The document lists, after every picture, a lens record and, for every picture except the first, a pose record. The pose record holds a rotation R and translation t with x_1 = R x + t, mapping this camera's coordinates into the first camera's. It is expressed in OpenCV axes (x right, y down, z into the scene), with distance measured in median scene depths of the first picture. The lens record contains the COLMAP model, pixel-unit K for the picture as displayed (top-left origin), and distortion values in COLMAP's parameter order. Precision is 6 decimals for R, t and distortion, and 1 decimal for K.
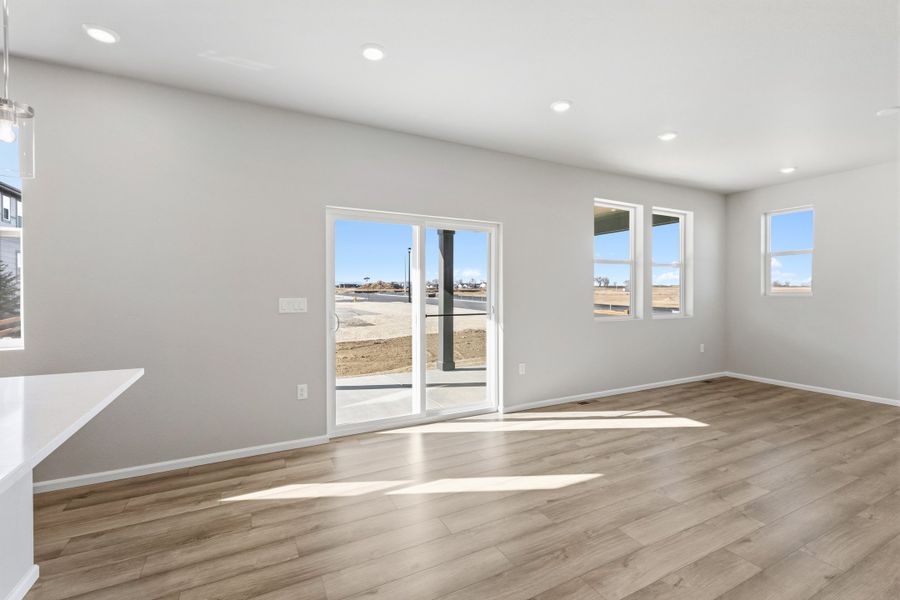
lens RADIAL K [[401.5, 0, 452.7], [0, 401.5, 291.6], [0, 0, 1]] dist [0.001538, -0.000748]
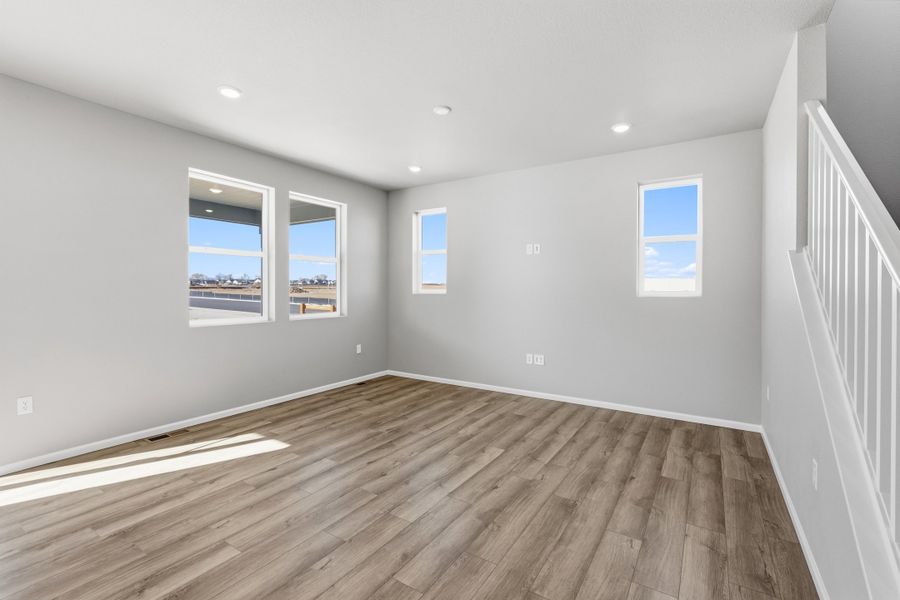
lens RADIAL K [[401.5, 0, 448.4], [0, 401.5, 295.9], [0, 0, 1]] dist [0.001538, -0.000748]
pose [[0.870561, -0.005614, 0.492028, 0.569629], [-0.002988, 0.999856, 0.016696, -0.001494], [-0.492051, -0.016005, 0.870419, 0.114027]]
